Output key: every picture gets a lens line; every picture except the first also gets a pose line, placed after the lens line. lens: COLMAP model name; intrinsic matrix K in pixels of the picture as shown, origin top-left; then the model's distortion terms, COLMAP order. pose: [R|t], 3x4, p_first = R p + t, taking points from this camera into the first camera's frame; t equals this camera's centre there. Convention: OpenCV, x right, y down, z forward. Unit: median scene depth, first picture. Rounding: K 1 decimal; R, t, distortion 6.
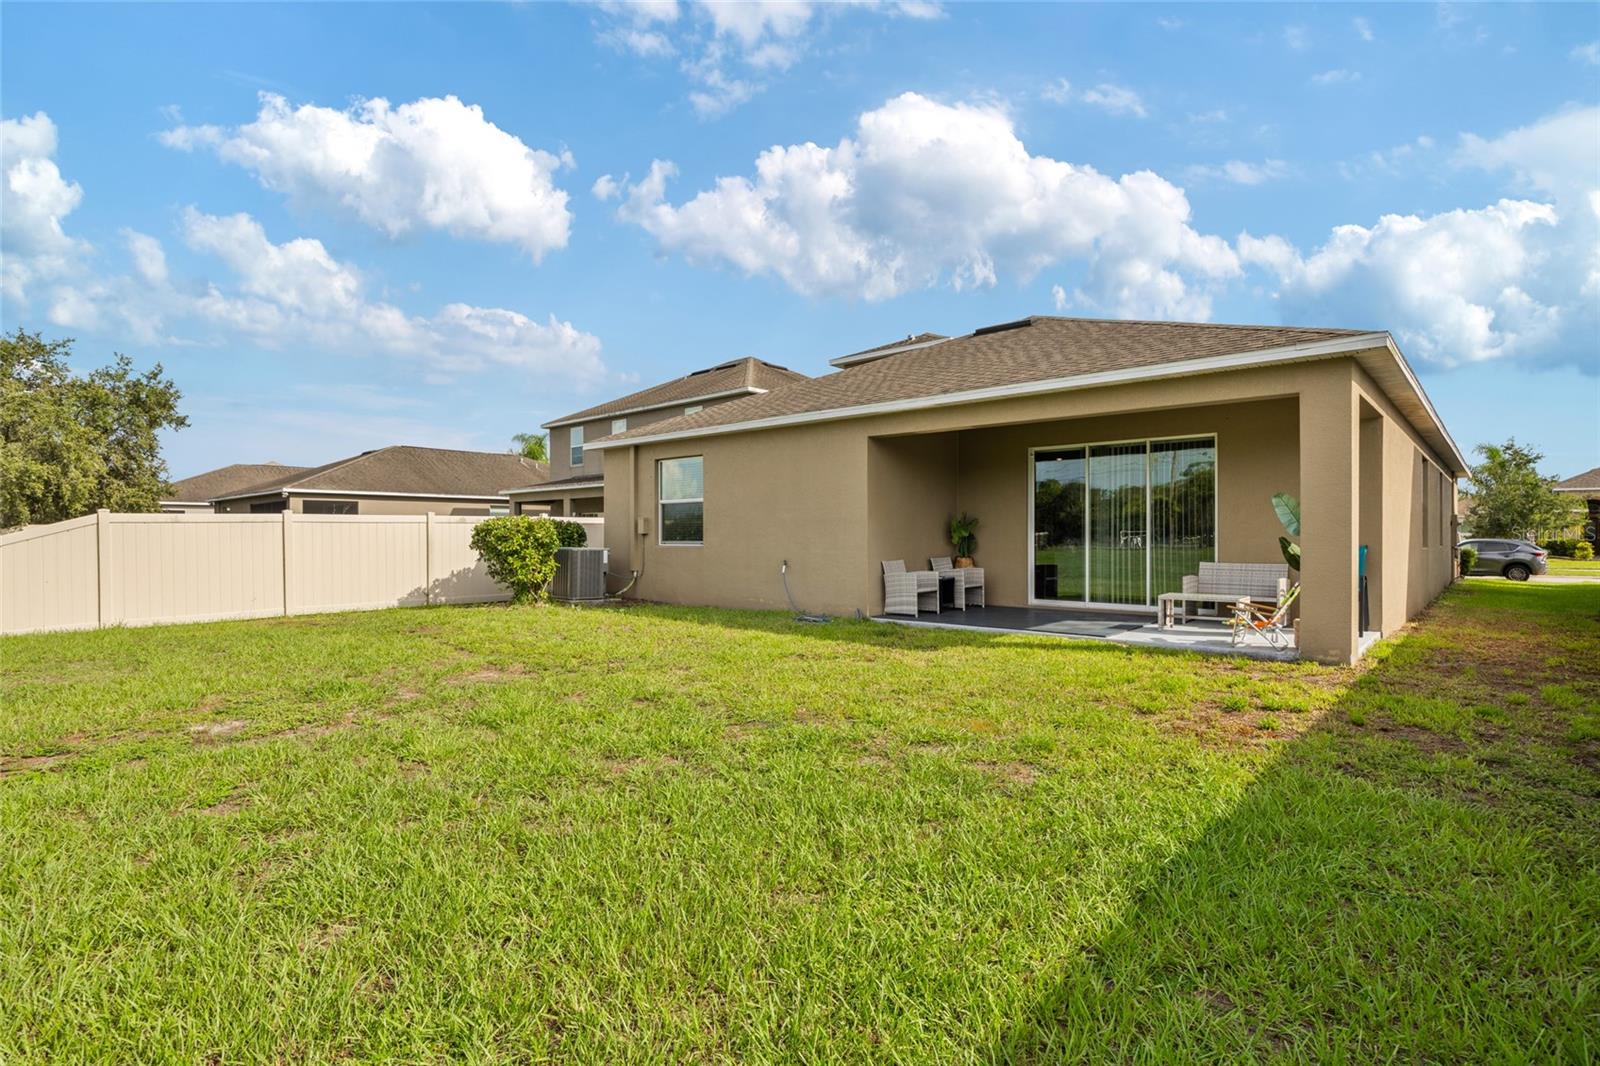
lens RADIAL K [[777.0, 0, 796.3], [0, 777.0, 531.6], [0, 0, 1]] dist [-0.008510, 0.001877]
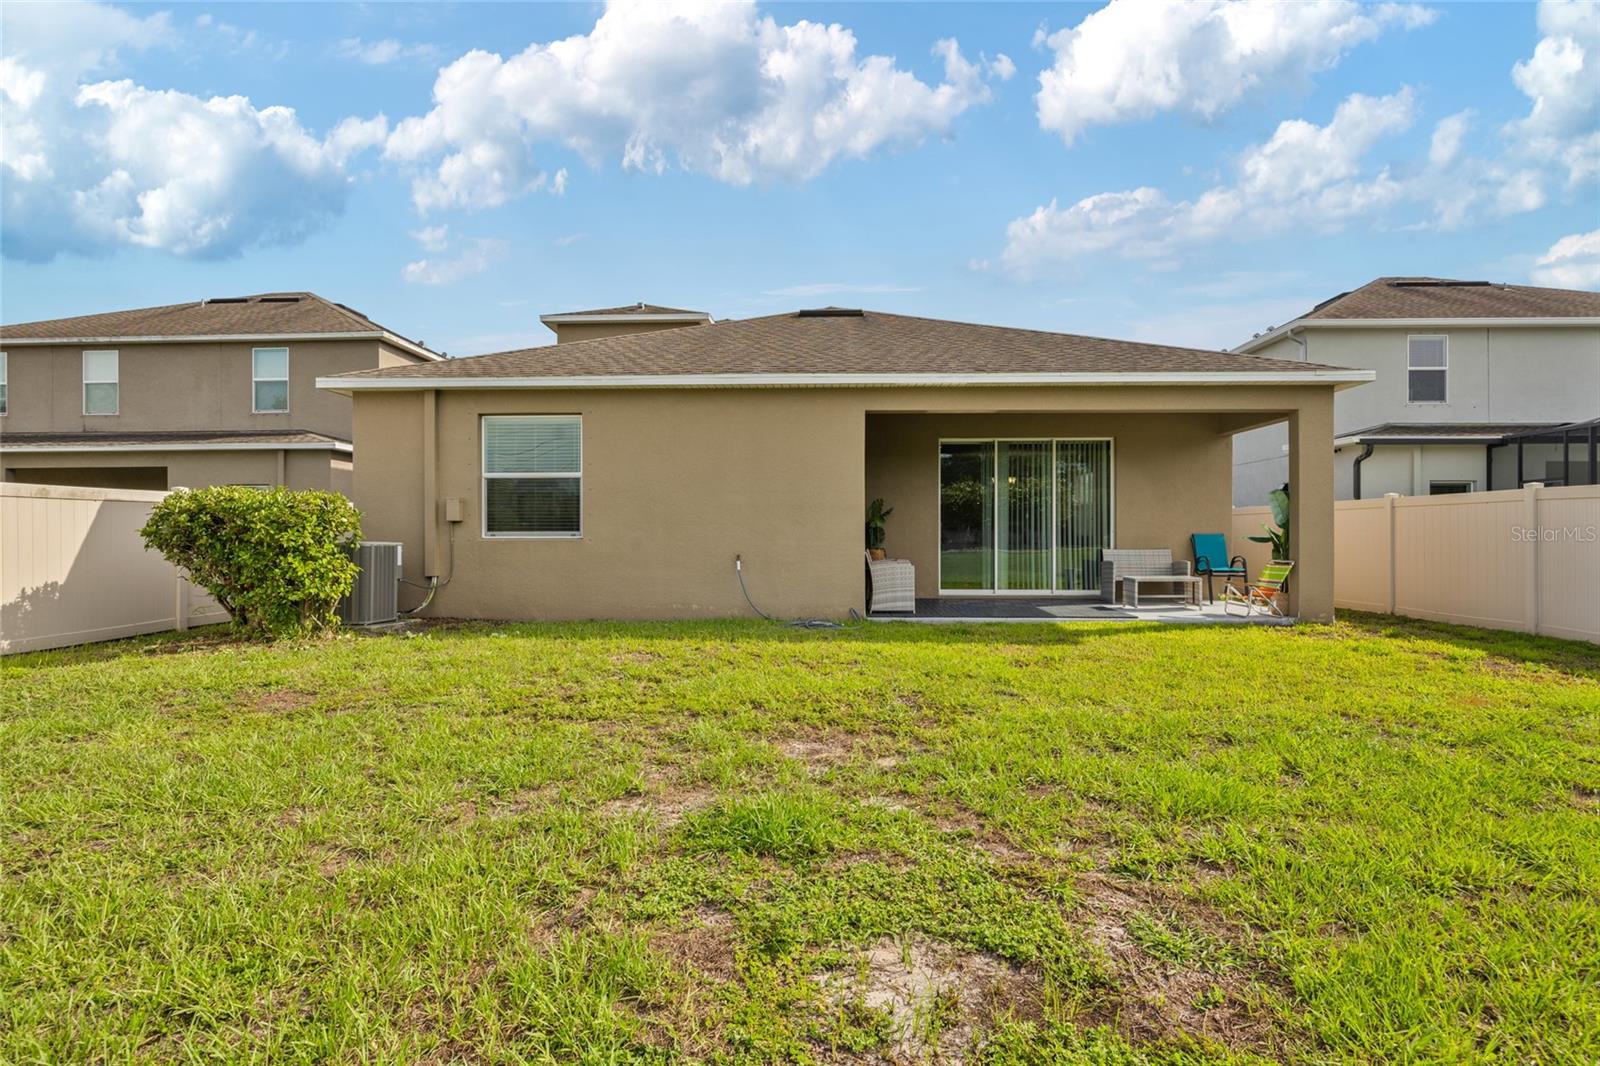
lens RADIAL K [[777.0, 0, 799.1], [0, 777.0, 542.2], [0, 0, 1]] dist [-0.008510, 0.001877]
pose [[0.773548, -0.004051, 0.633724, -0.411940], [-0.003889, 0.999930, 0.011139, 0.013092], [-0.633725, -0.011081, 0.773479, 0.298351]]
